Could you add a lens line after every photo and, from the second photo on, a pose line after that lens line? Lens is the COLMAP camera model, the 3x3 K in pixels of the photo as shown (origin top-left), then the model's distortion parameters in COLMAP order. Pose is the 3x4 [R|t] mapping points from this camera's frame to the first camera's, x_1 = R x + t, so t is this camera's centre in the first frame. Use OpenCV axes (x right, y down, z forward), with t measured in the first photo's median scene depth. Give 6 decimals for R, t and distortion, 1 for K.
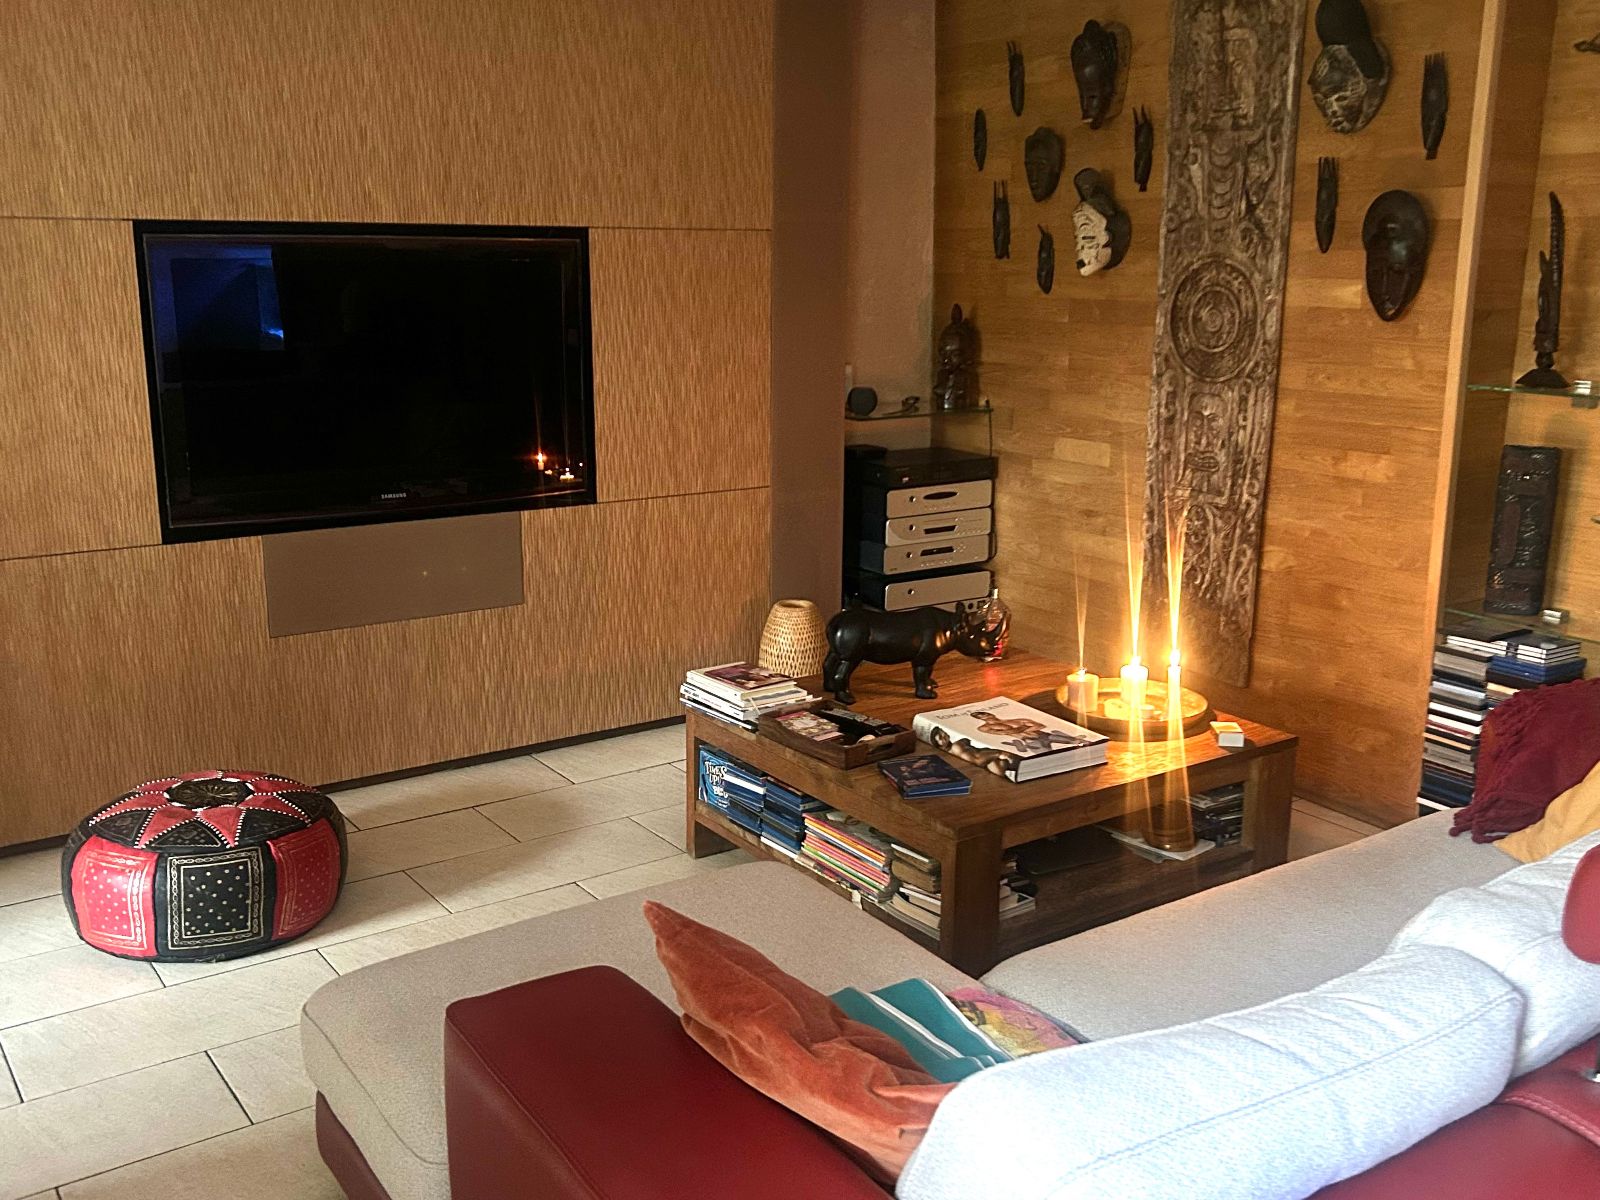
lens RADIAL K [[1537.2, 0, 800.0], [0, 1537.2, 600.0], [0, 0, 1]] dist [-0.000925, -0.001116]
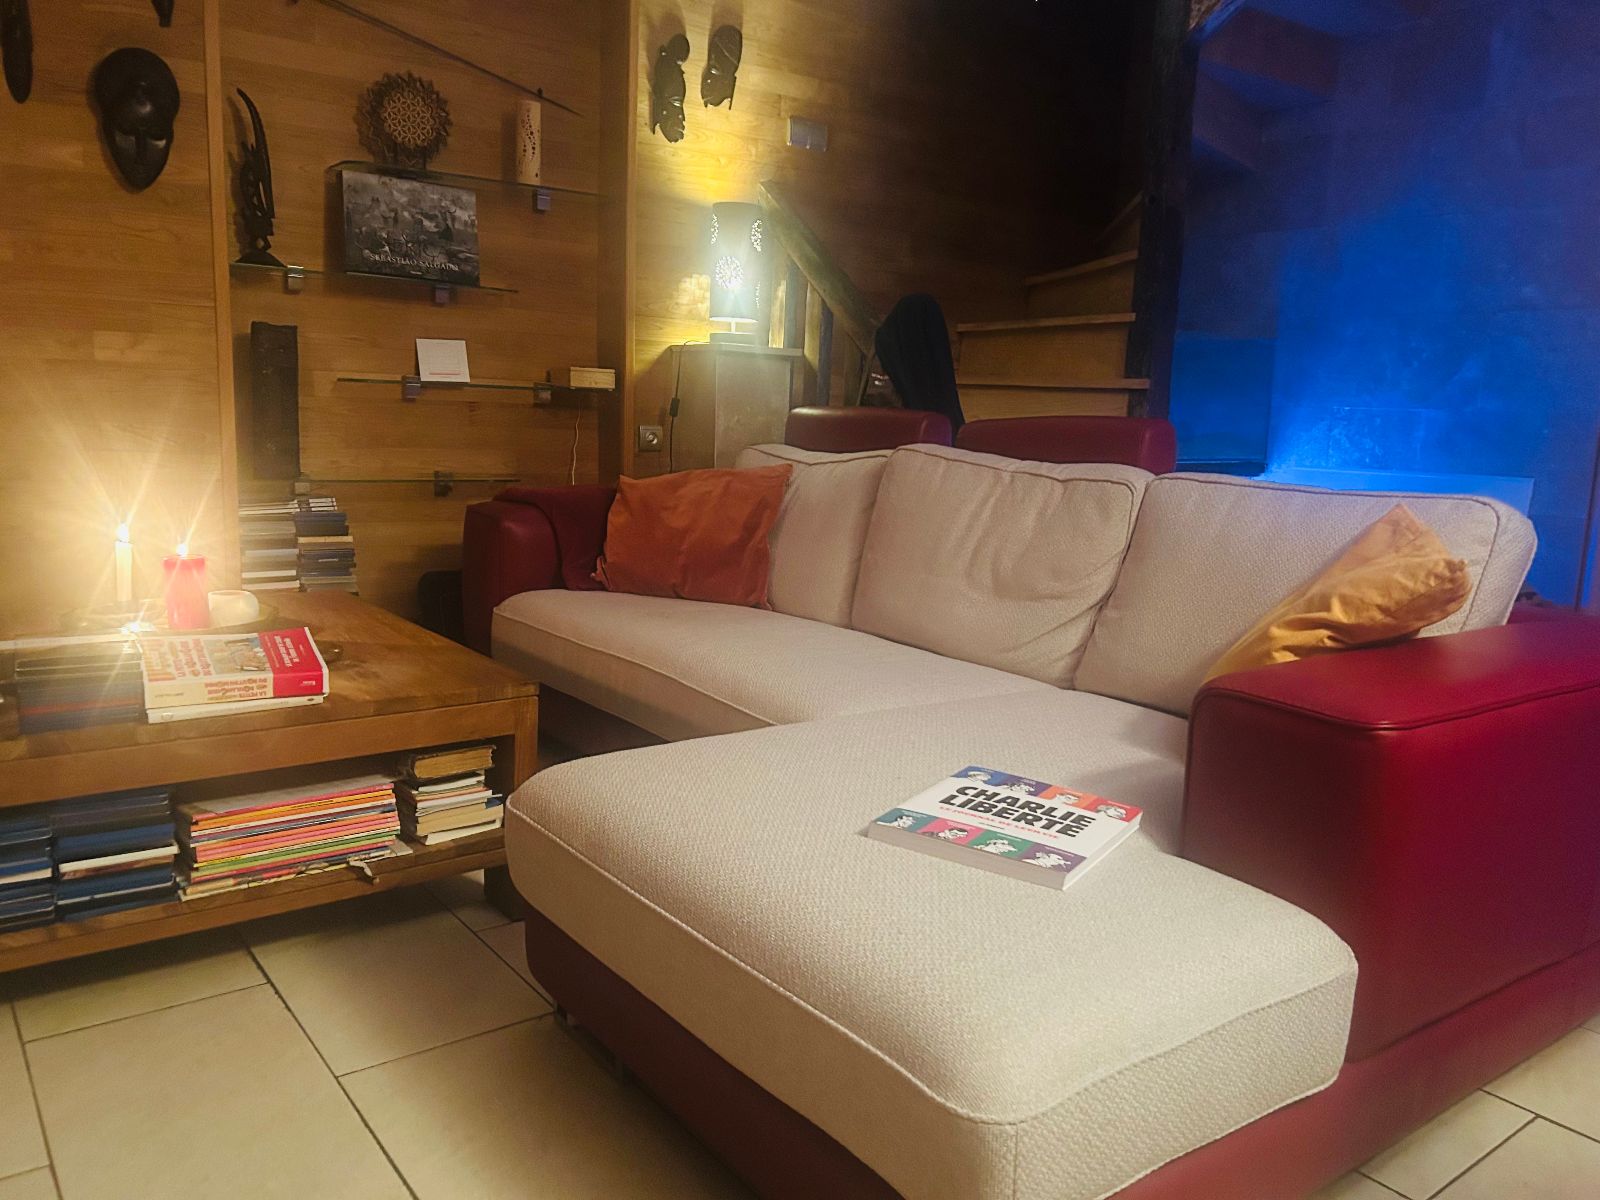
lens RADIAL K [[1216.2, 0, 800.0], [0, 1216.2, 600.0], [0, 0, 1]] dist [0.010127, 0.007436]
pose [[-0.044762, -0.171280, 0.984205, -0.387046], [0.182895, 0.967136, 0.176628, 0.006955], [-0.982113, 0.187913, -0.011964, 0.586494]]
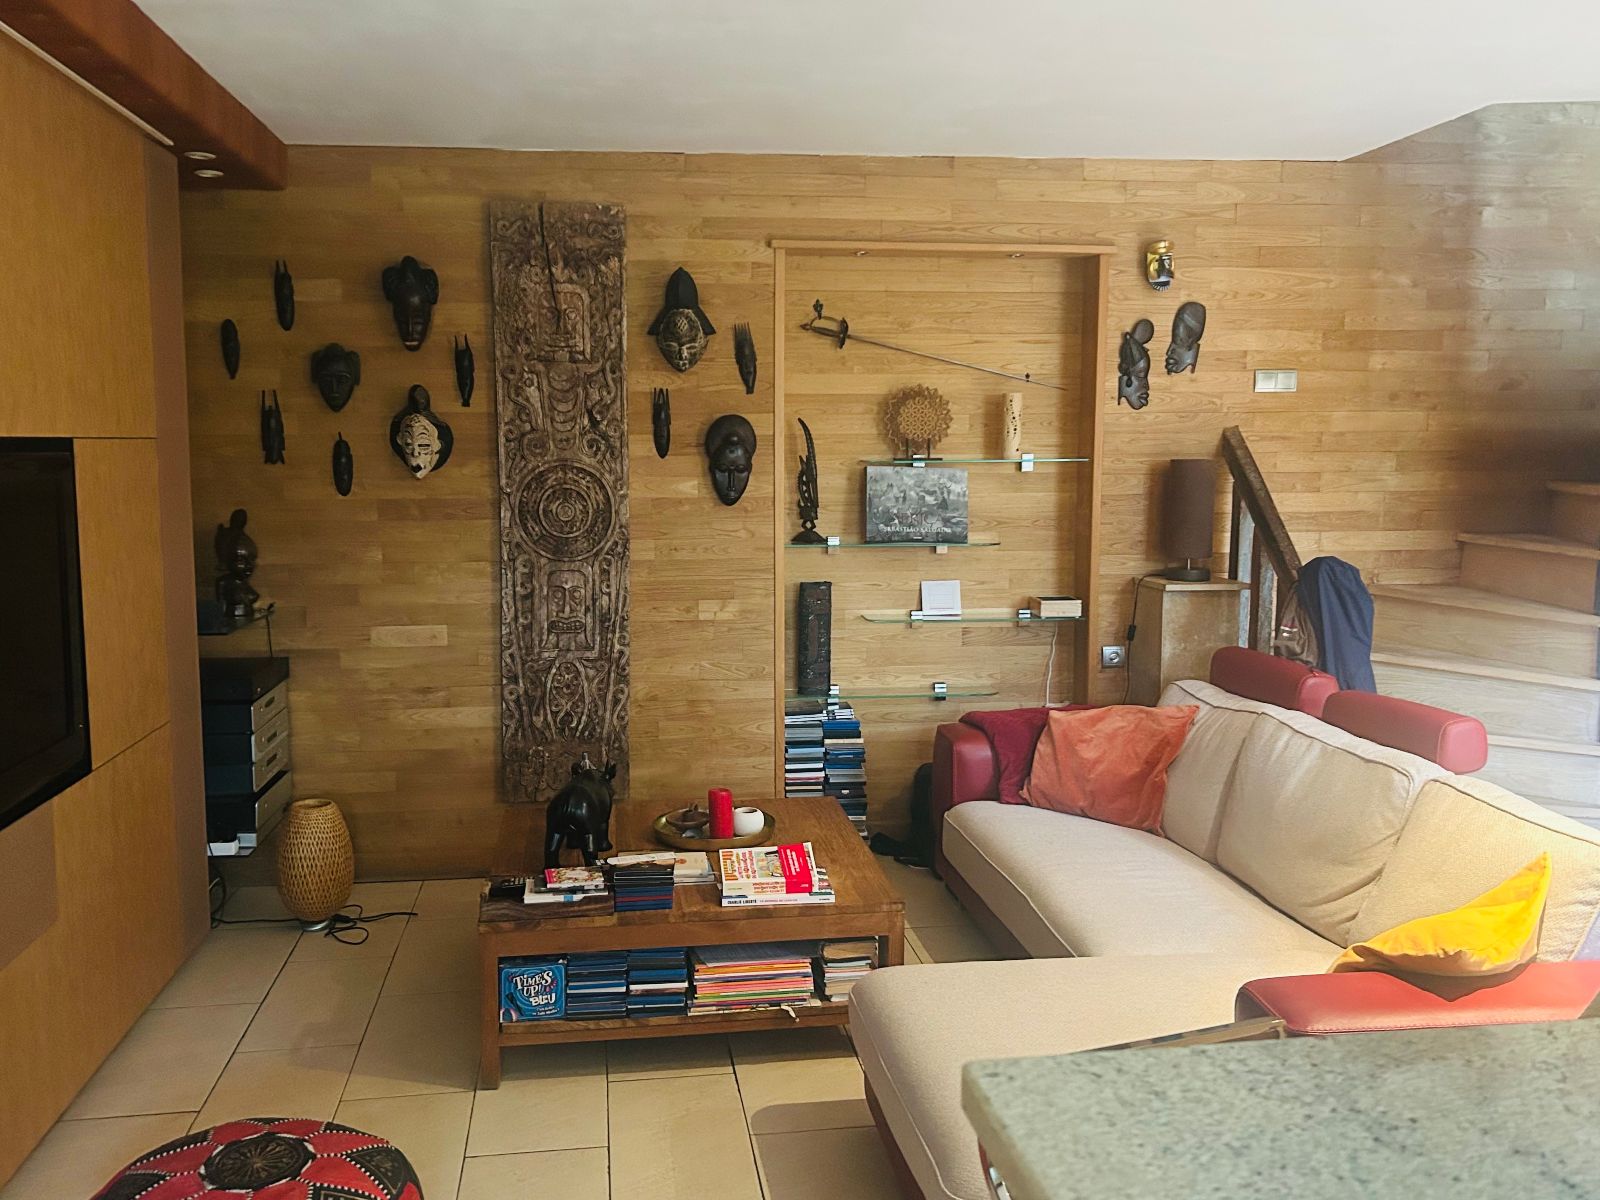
lens RADIAL K [[1364.1, 0, 800.0], [0, 1364.1, 600.0], [0, 0, 1]] dist [0.059862, -0.004238]
pose [[0.440670, -0.108044, 0.891143, -0.640286], [0.201559, 0.979291, 0.019060, -0.096300], [-0.874748, 0.171219, 0.453321, 0.352312]]
